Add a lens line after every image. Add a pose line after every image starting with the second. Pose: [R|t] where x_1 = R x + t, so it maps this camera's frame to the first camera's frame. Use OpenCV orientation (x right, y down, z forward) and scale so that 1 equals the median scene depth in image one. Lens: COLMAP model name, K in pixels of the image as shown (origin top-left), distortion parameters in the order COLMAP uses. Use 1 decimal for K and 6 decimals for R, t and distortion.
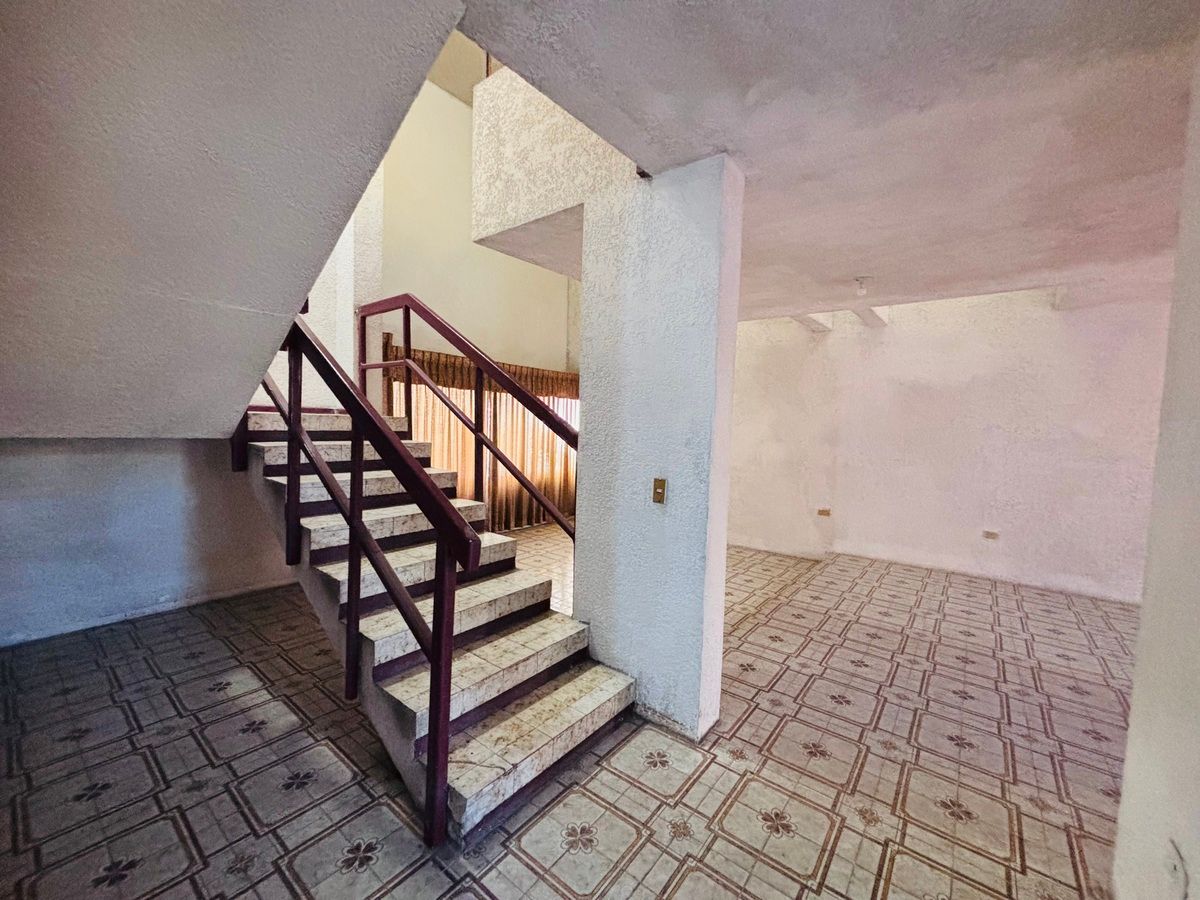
lens RADIAL K [[482.0, 0, 604.5], [0, 482.0, 448.5], [0, 0, 1]] dist [0.000628, -0.000213]
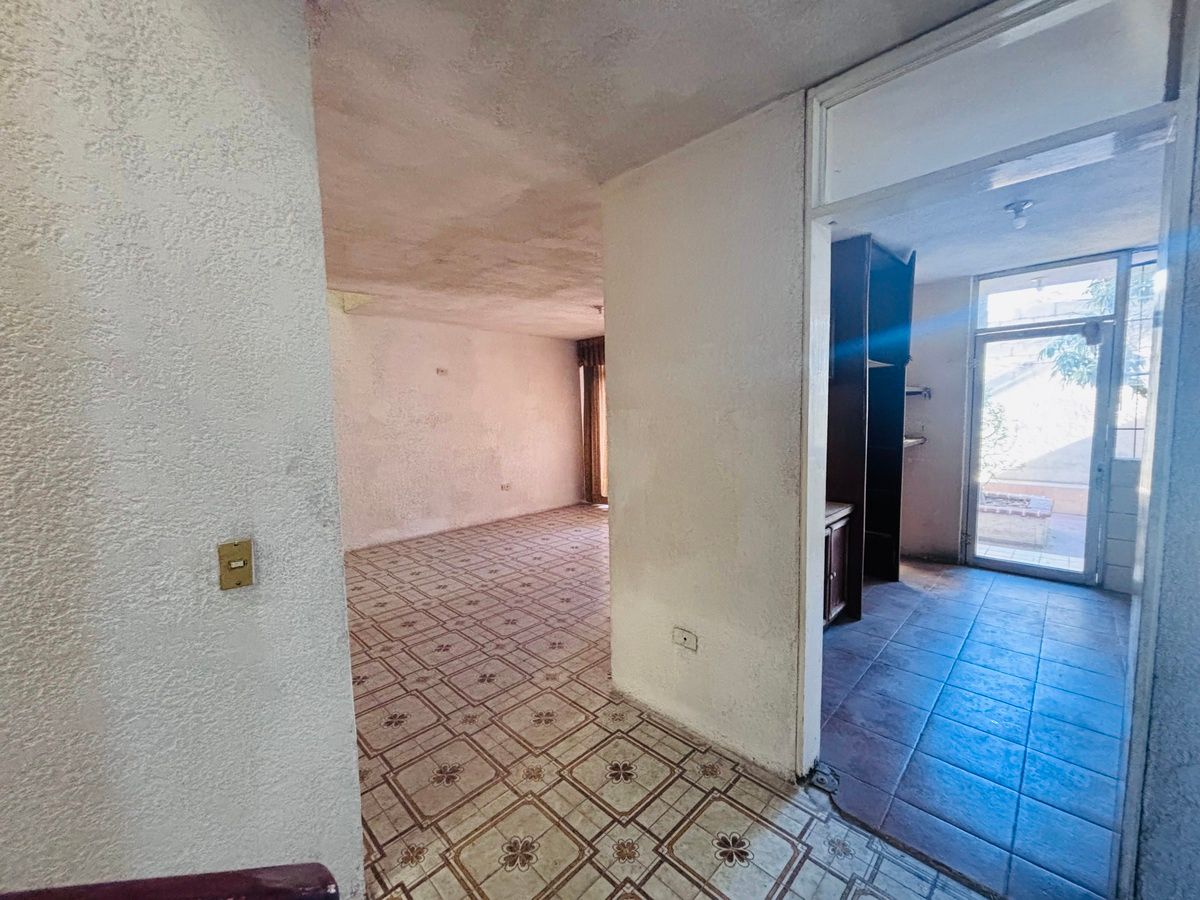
lens RADIAL K [[482.0, 0, 597.5], [0, 482.0, 450.3], [0, 0, 1]] dist [0.000628, -0.000213]
pose [[0.124269, -0.115456, 0.985509, -0.373146], [0.082405, 0.990977, 0.105706, -0.065048], [-0.988821, 0.068075, 0.132662, 0.561406]]
